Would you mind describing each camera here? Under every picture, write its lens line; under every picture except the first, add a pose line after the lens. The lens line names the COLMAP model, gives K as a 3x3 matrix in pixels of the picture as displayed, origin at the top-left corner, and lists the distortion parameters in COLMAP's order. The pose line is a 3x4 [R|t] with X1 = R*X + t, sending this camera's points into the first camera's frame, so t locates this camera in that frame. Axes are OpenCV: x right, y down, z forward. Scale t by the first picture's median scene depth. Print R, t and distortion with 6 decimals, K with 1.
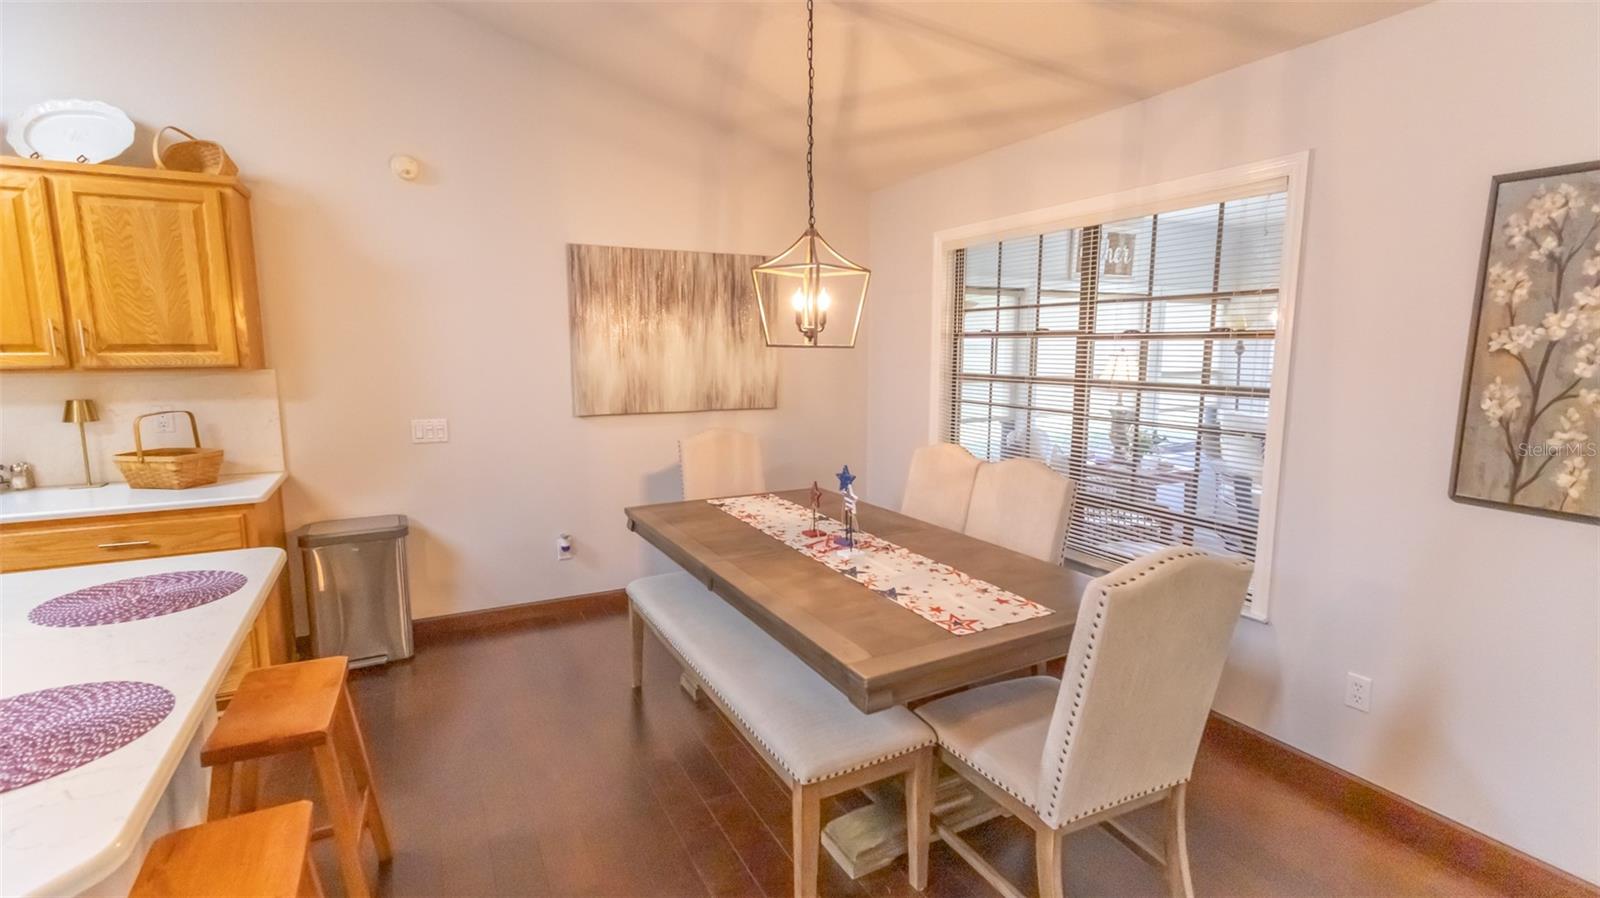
lens RADIAL K [[740.6, 0, 802.2], [0, 740.6, 444.7], [0, 0, 1]] dist [0.006062, 0.002440]
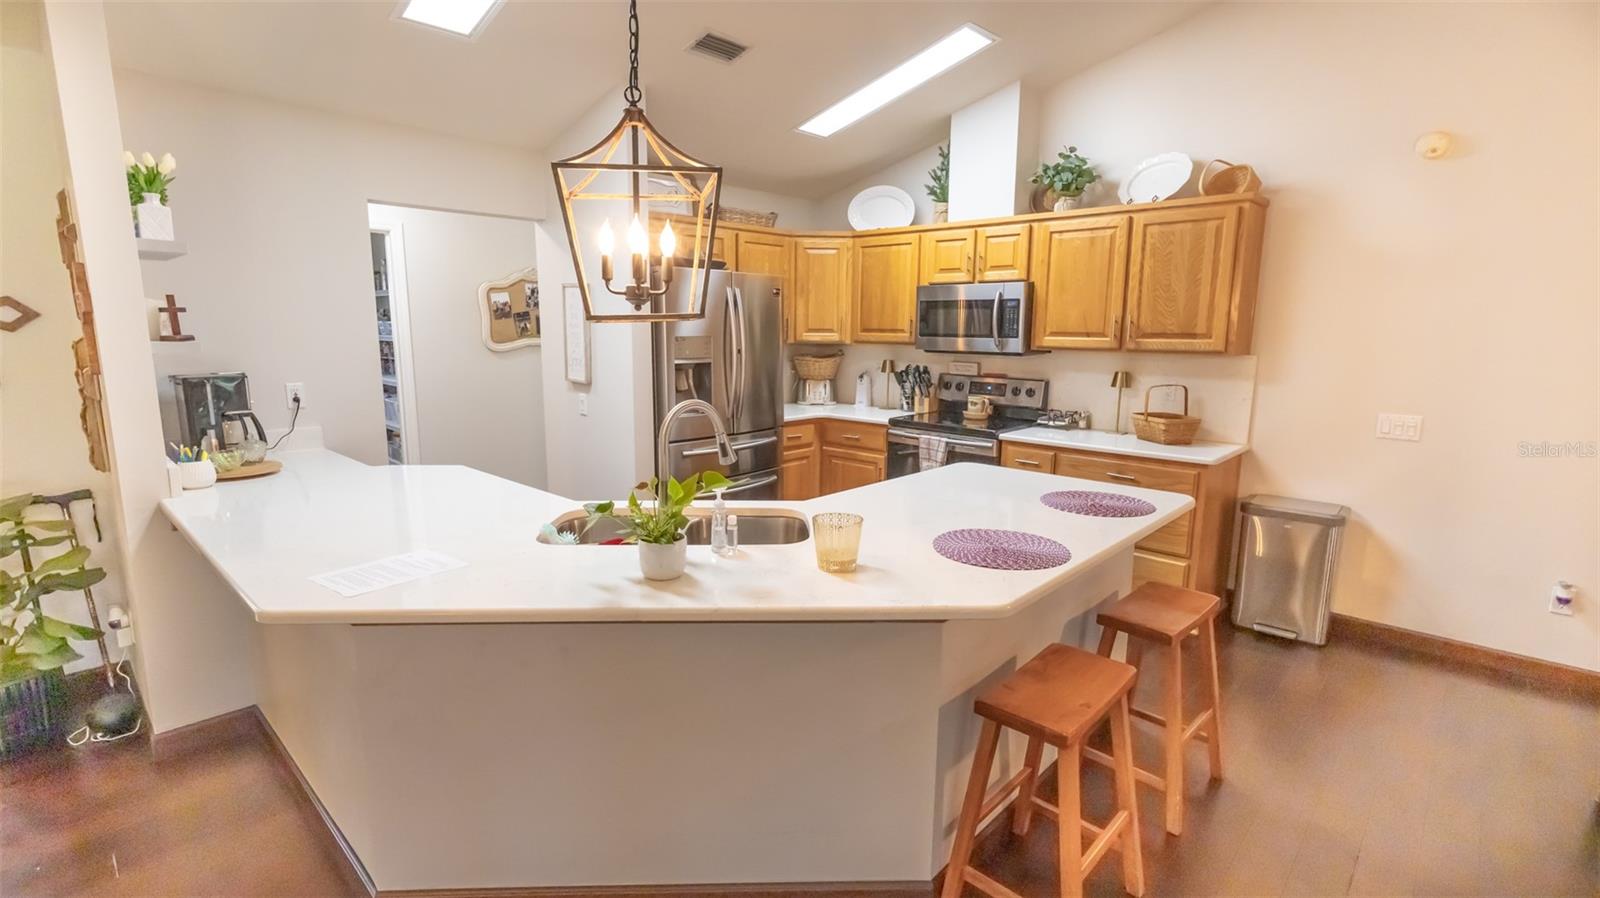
lens RADIAL K [[740.6, 0, 798.4], [0, 740.6, 451.1], [0, 0, 1]] dist [0.006062, 0.002440]
pose [[0.325033, 0.160241, -0.932028, 0.163246], [-0.137319, 0.983092, 0.121132, 0.001407], [0.935680, 0.088614, 0.341541, -0.041405]]
